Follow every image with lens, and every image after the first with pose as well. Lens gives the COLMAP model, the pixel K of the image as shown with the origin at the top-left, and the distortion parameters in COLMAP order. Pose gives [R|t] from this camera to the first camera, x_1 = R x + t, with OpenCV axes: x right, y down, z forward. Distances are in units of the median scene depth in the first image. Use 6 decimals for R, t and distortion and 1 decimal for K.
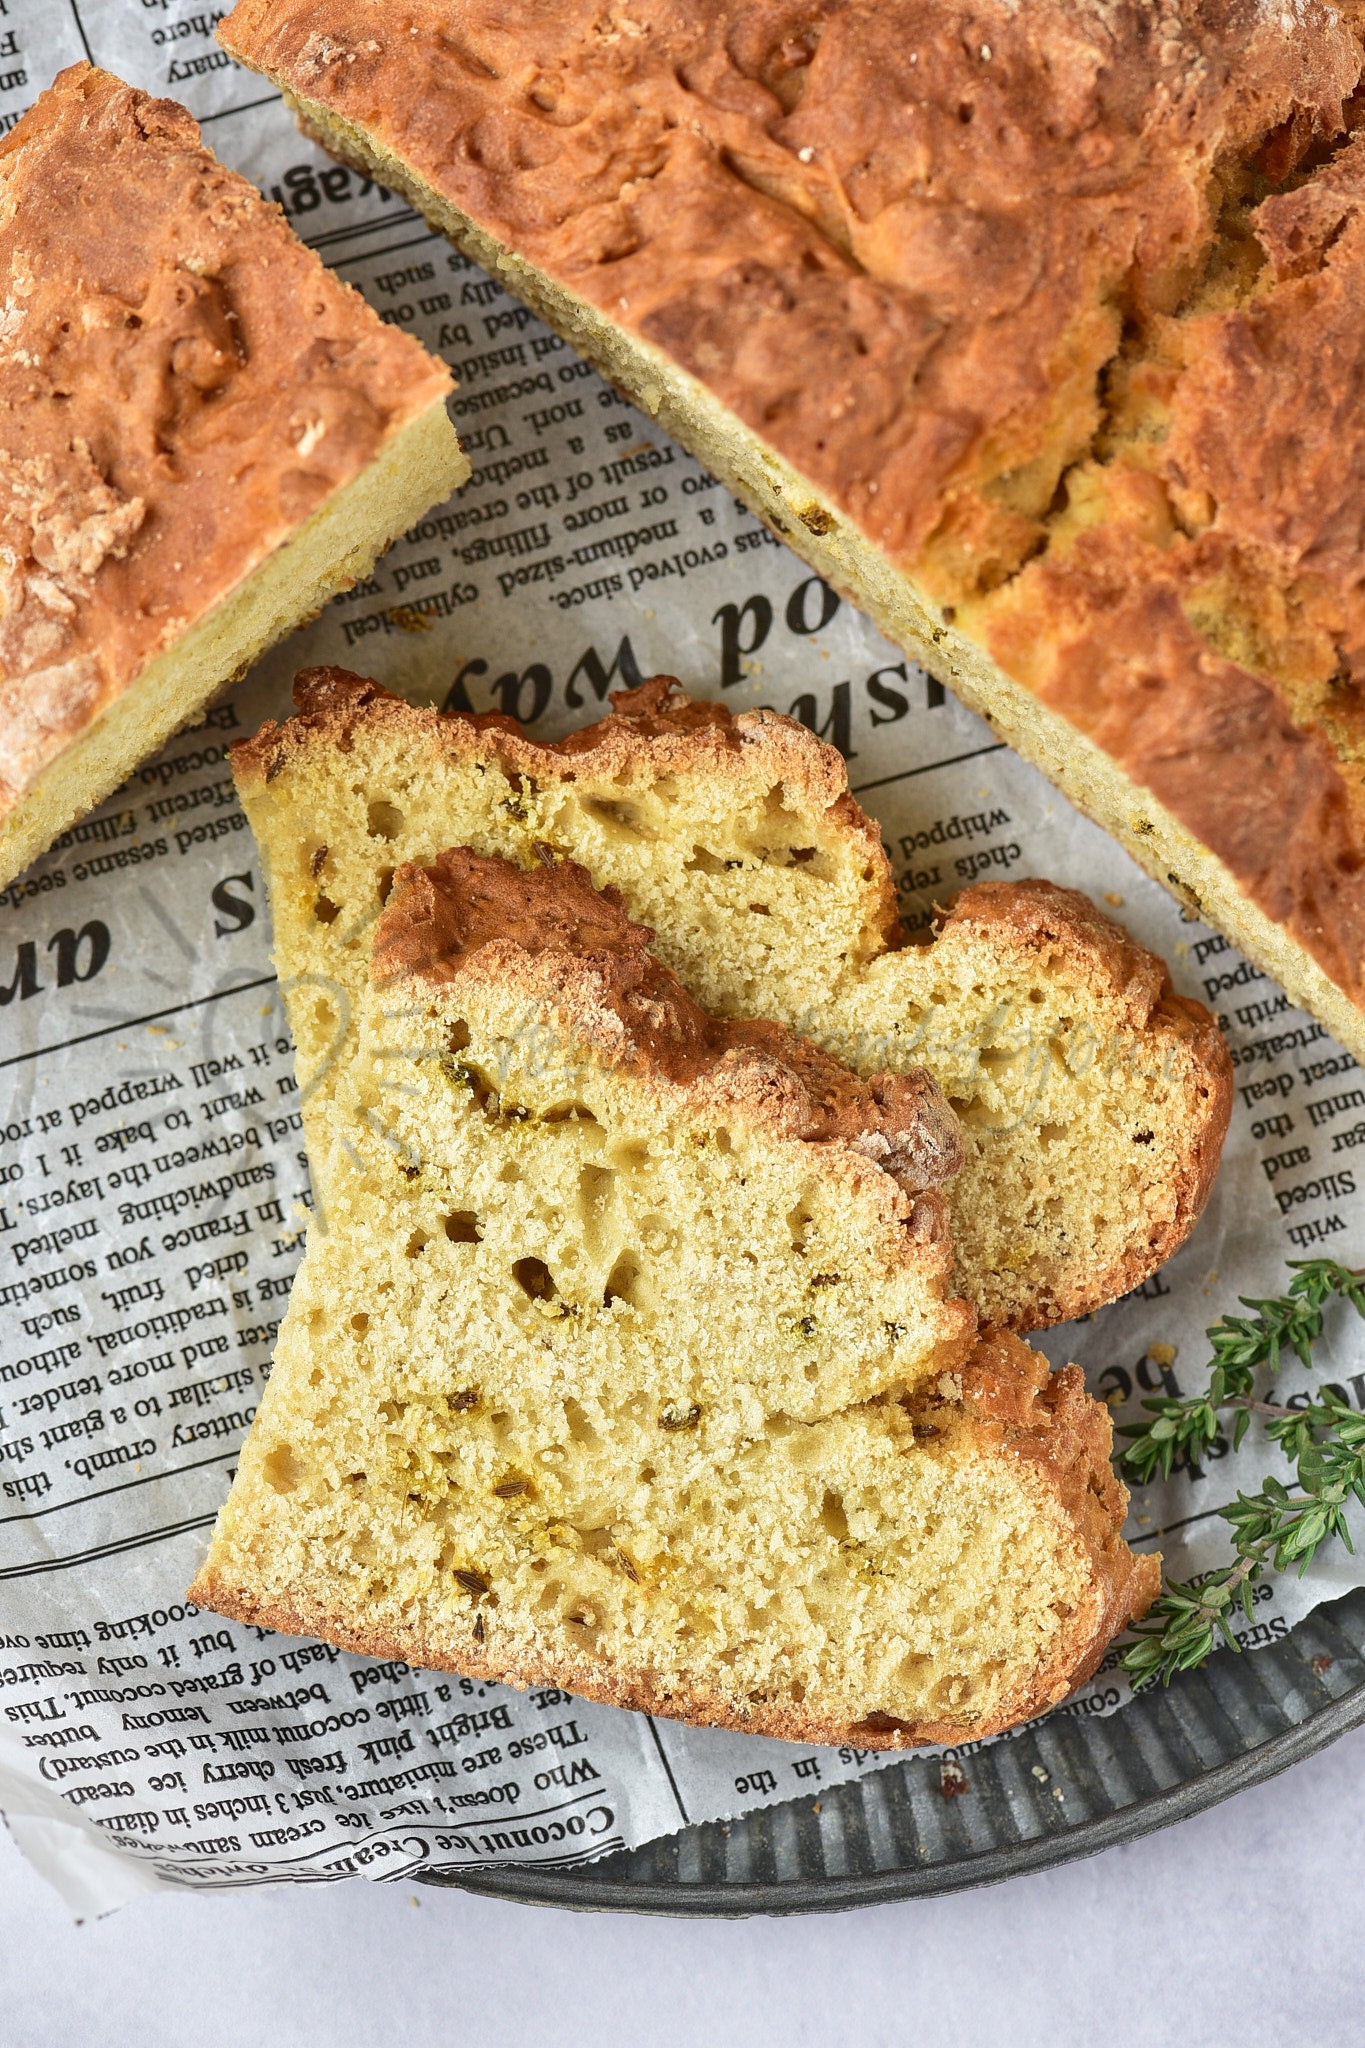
lens RADIAL K [[7003.1, 0, 680.2], [0, 7003.1, 979.0], [0, 0, 1]] dist [-0.120198, -1.181023]
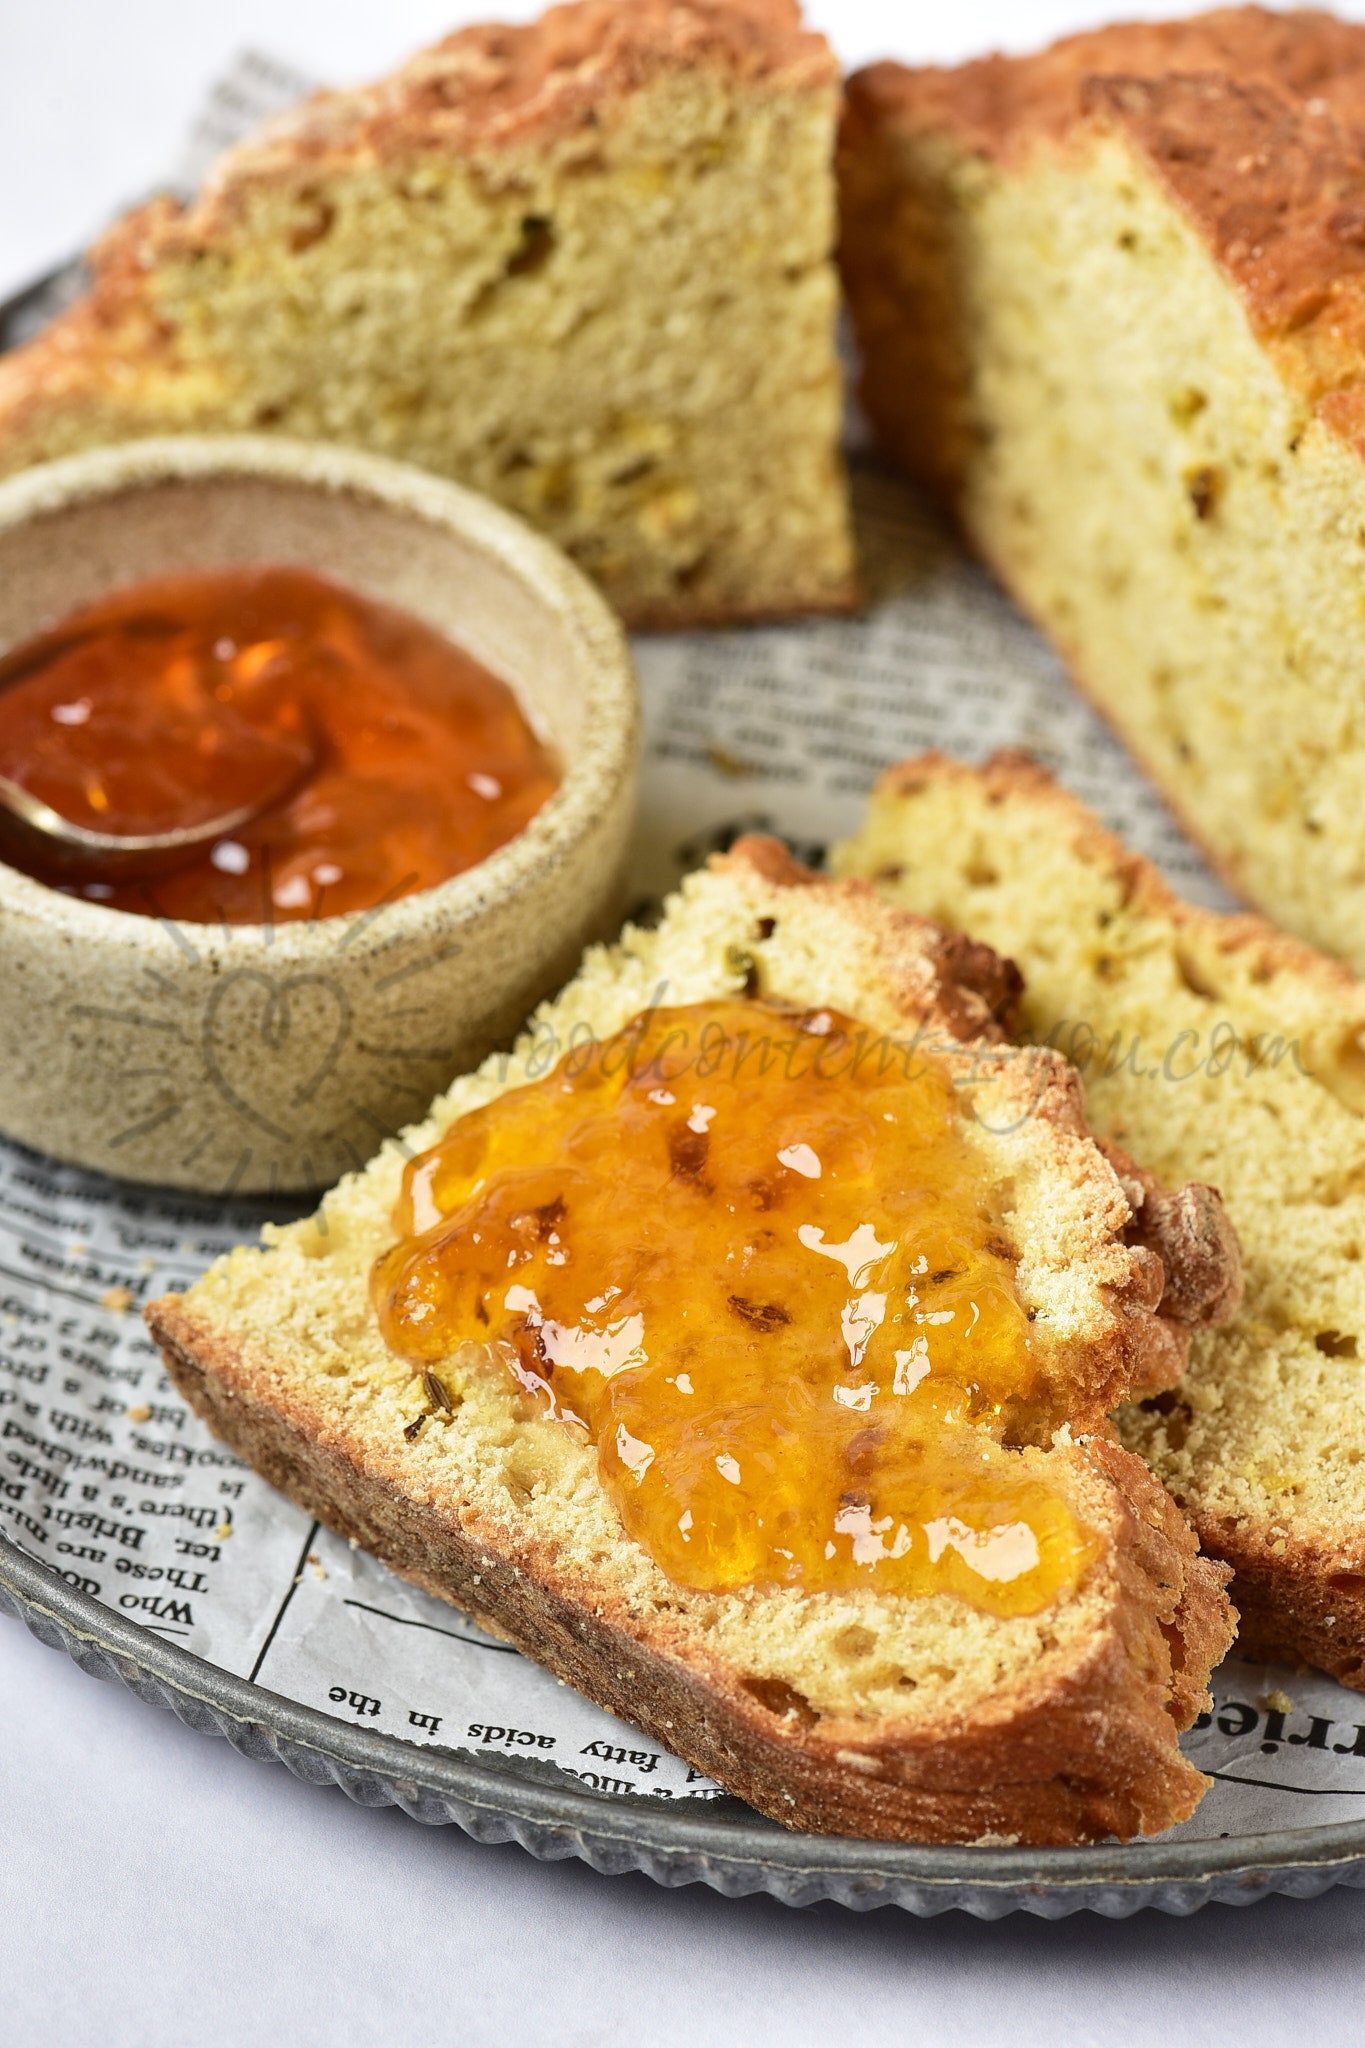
lens RADIAL K [[7434.3, 0, 678.7], [0, 7434.3, 963.7], [0, 0, 1]] dist [-0.183190, 1.484035]
pose [[0.920908, 0.244356, -0.303674, 0.258365], [-0.384812, 0.693951, -0.608565, 0.575153], [0.062028, 0.677290, 0.733097, 0.334231]]
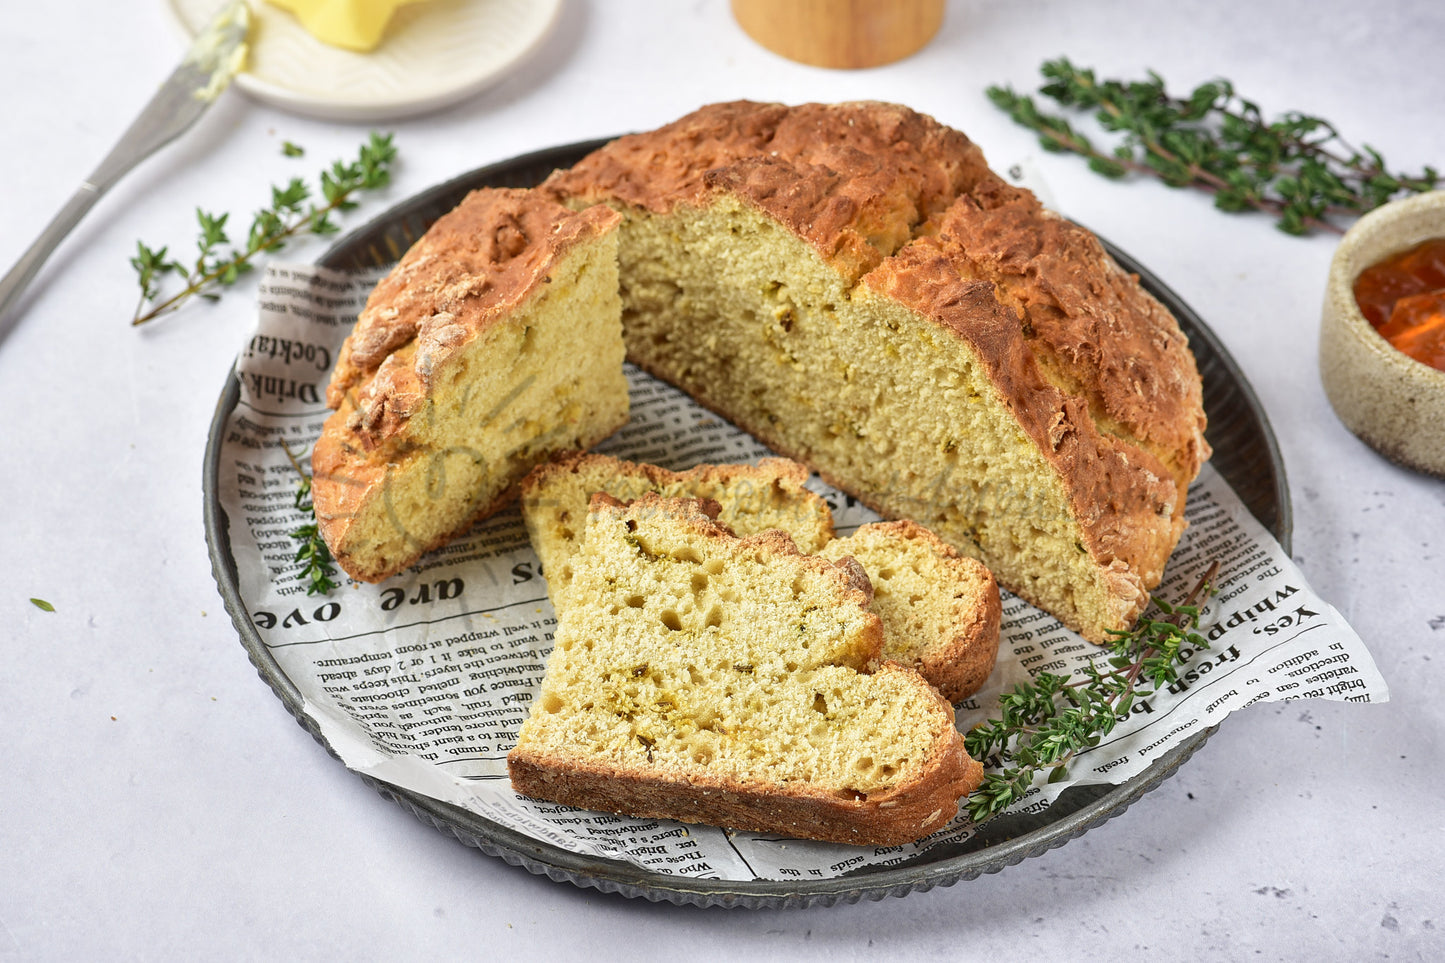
lens RADIAL K [[4633.1, 0, 695.1], [0, 4633.1, 522.3], [0, 0, 1]] dist [-0.102069, -1.437213]
pose [[0.999261, -0.036023, 0.013425, -0.031302], [0.036489, 0.778871, -0.626122, 0.888056], [0.012099, 0.626149, 0.779610, -0.099719]]
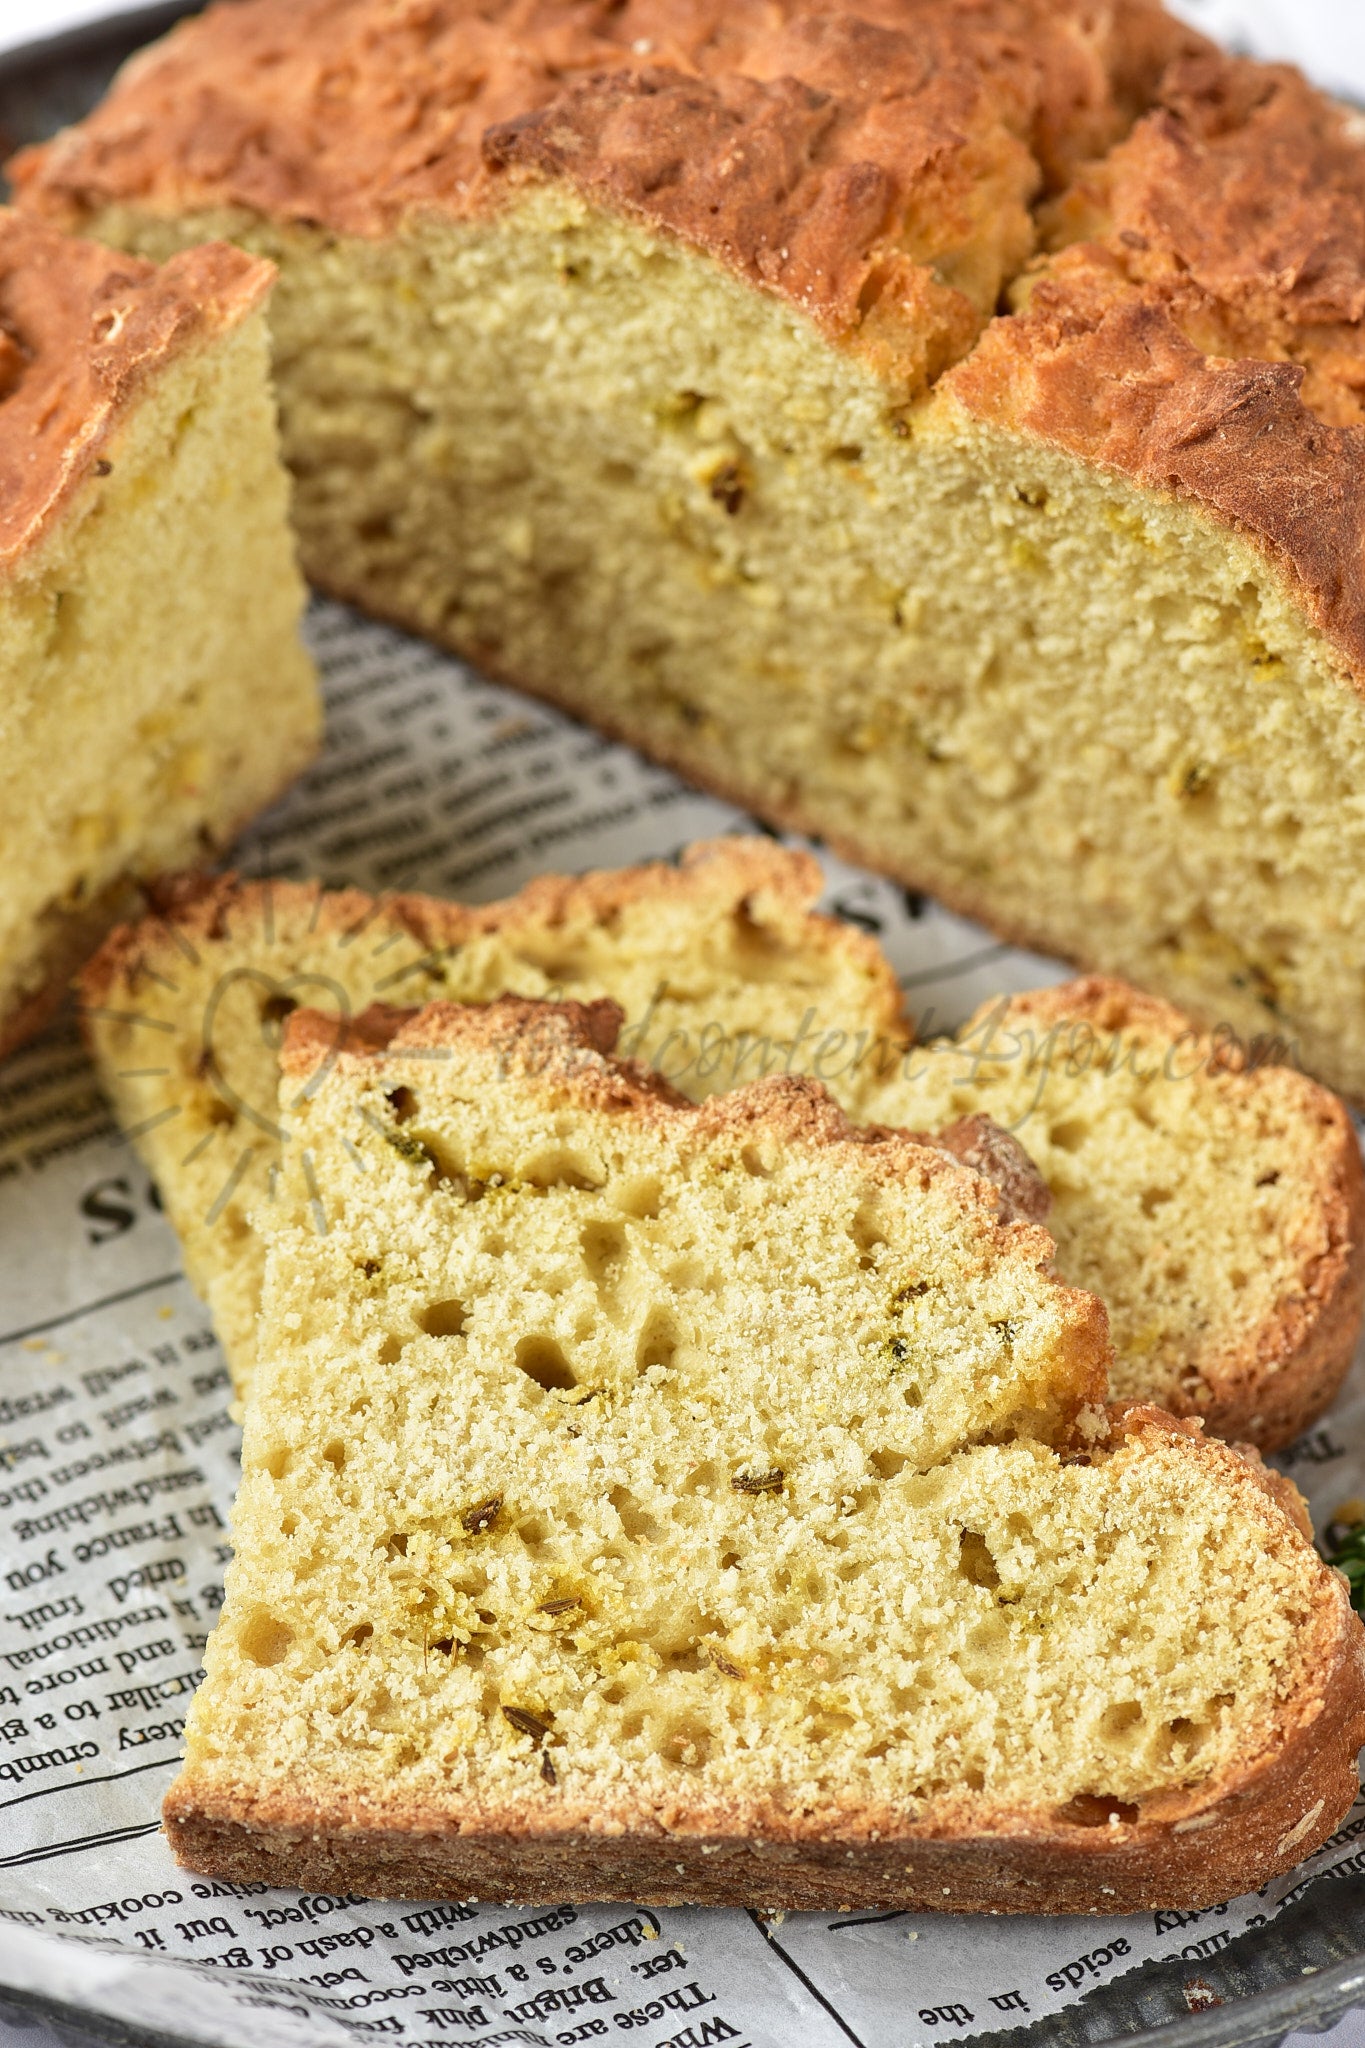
lens RADIAL K [[7434.3, 0, 678.7], [0, 7434.3, 963.7], [0, 0, 1]] dist [-0.183190, 1.484035]
pose [[0.985354, -0.148982, 0.082958, -0.068584], [0.170226, 0.830752, -0.529976, 0.449884], [0.010040, 0.536335, 0.843945, 0.272046]]
